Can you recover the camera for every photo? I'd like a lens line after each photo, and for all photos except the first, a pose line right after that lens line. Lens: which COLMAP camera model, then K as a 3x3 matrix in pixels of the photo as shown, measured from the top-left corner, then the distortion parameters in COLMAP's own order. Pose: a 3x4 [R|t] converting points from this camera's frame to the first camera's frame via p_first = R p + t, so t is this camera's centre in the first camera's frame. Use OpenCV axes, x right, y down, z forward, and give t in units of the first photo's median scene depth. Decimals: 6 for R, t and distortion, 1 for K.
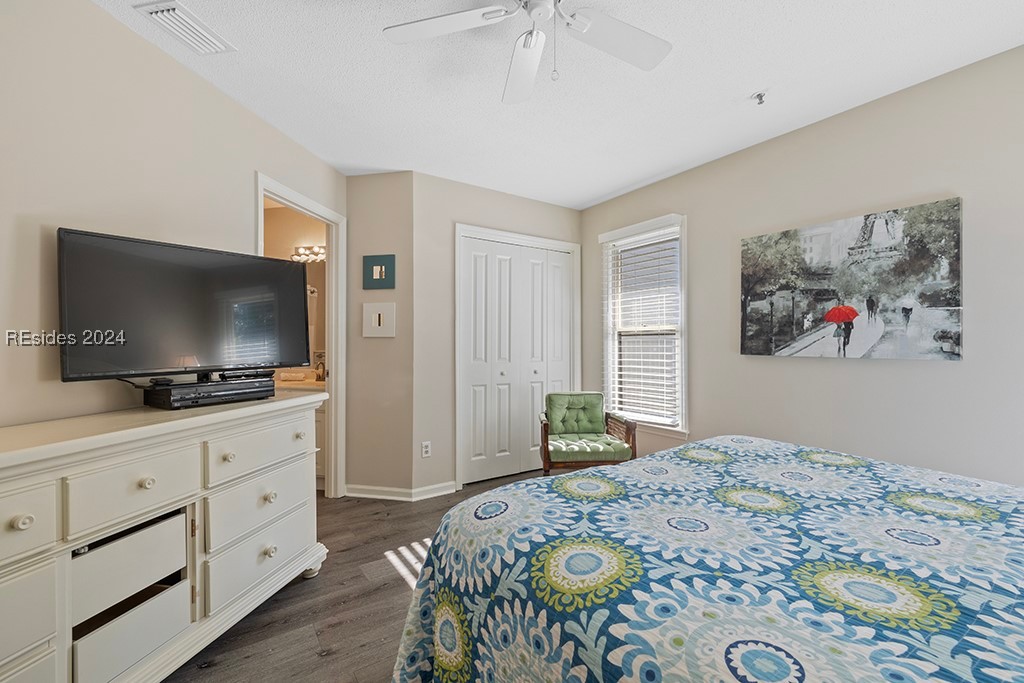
lens RADIAL K [[434.6, 0, 506.5], [0, 434.6, 344.3], [0, 0, 1]] dist [0.000344, 0.000055]
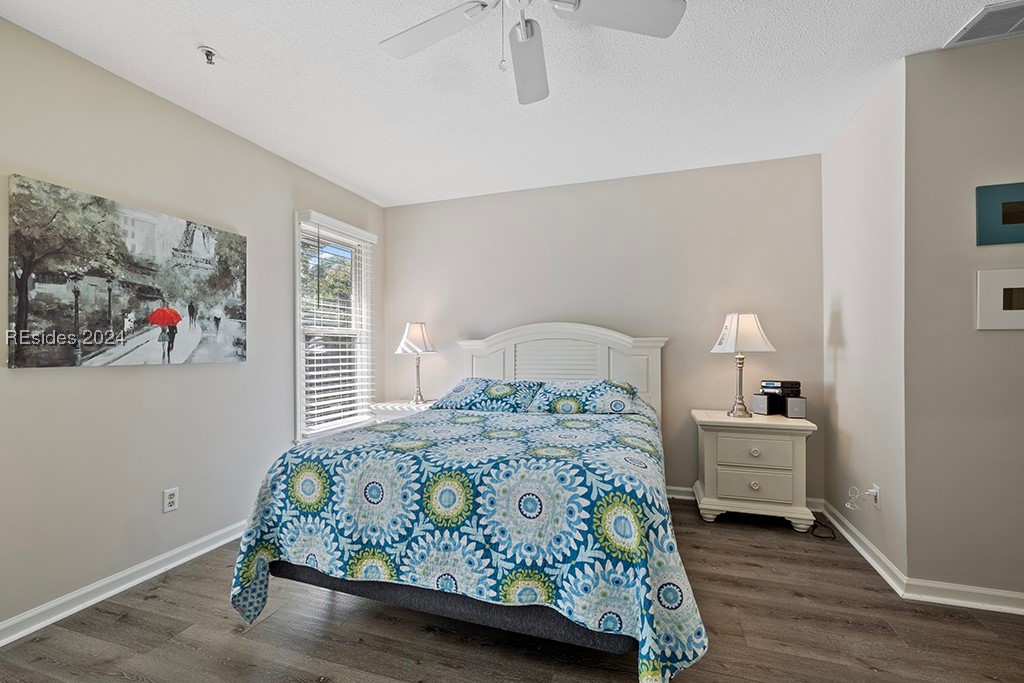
lens RADIAL K [[434.6, 0, 506.5], [0, 434.6, 344.3], [0, 0, 1]] dist [0.000344, 0.000055]
pose [[-0.604023, 0.000530, 0.796967, -0.400469], [-0.003005, 0.999991, -0.002942, -0.010633], [-0.796961, -0.004172, -0.604016, 0.974866]]
